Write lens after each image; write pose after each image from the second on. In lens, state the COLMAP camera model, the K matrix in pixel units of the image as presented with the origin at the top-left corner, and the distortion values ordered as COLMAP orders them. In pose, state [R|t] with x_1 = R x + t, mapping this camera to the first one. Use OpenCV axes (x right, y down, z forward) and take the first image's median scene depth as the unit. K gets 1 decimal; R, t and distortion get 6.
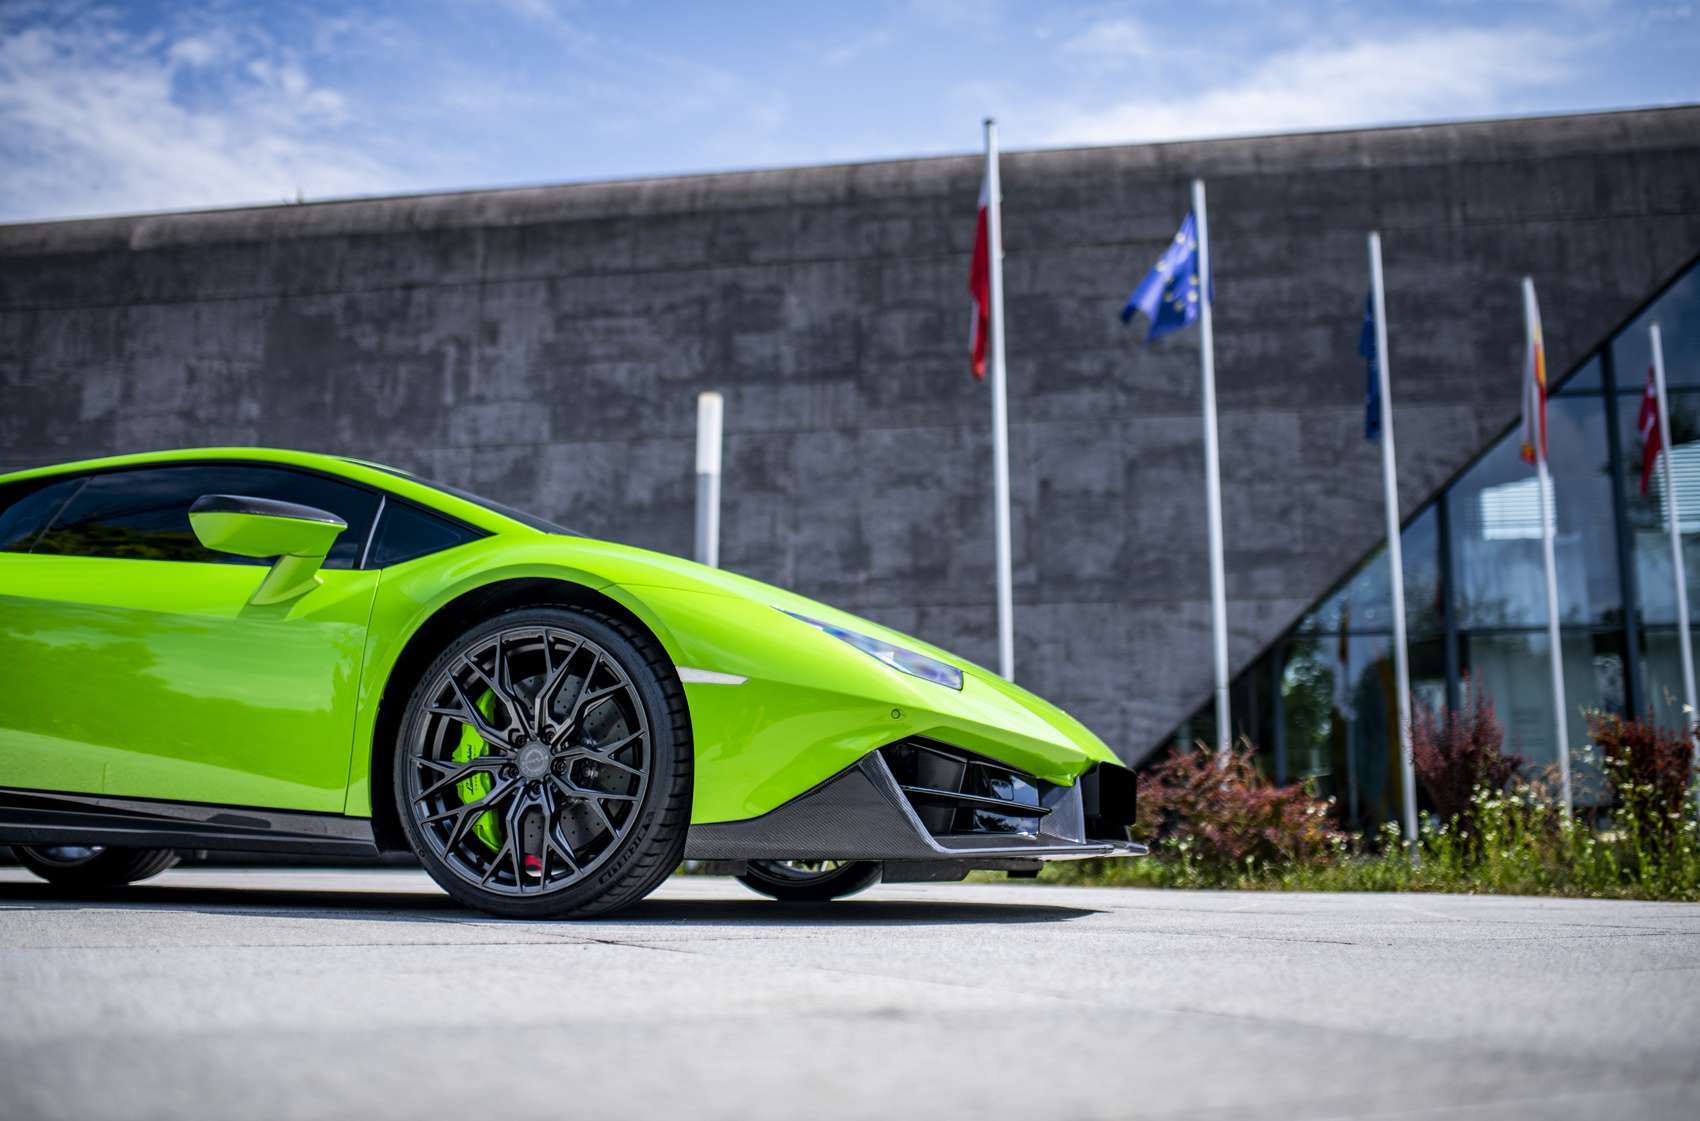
lens RADIAL K [[1645.6, 0, 853.7], [0, 1645.6, 552.2], [0, 0, 1]] dist [-0.071267, 0.116406]
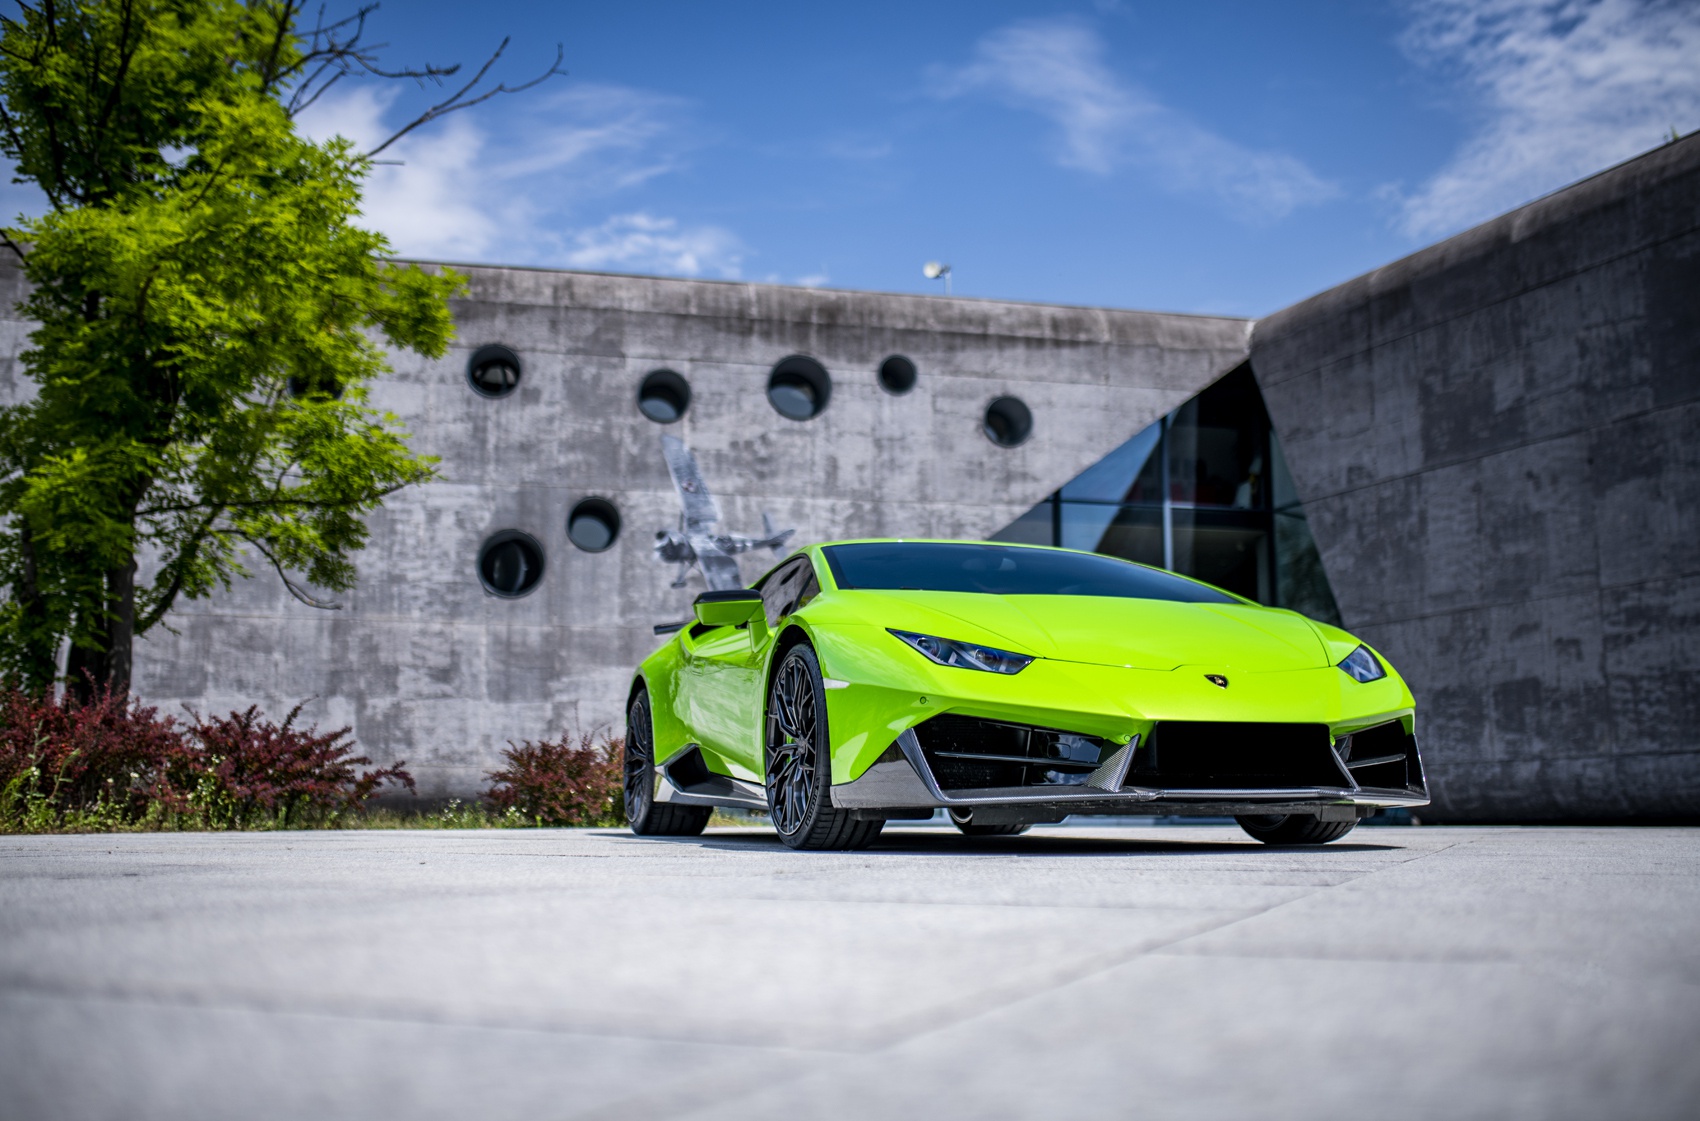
lens RADIAL K [[1645.6, 0, 853.7], [0, 1645.6, 552.2], [0, 0, 1]] dist [-0.071267, 0.116406]
pose [[0.573040, -0.139798, -0.807516, 0.148338], [0.158143, 0.985687, -0.058419, 0.005937], [0.804124, -0.094226, 0.586946, 0.019485]]
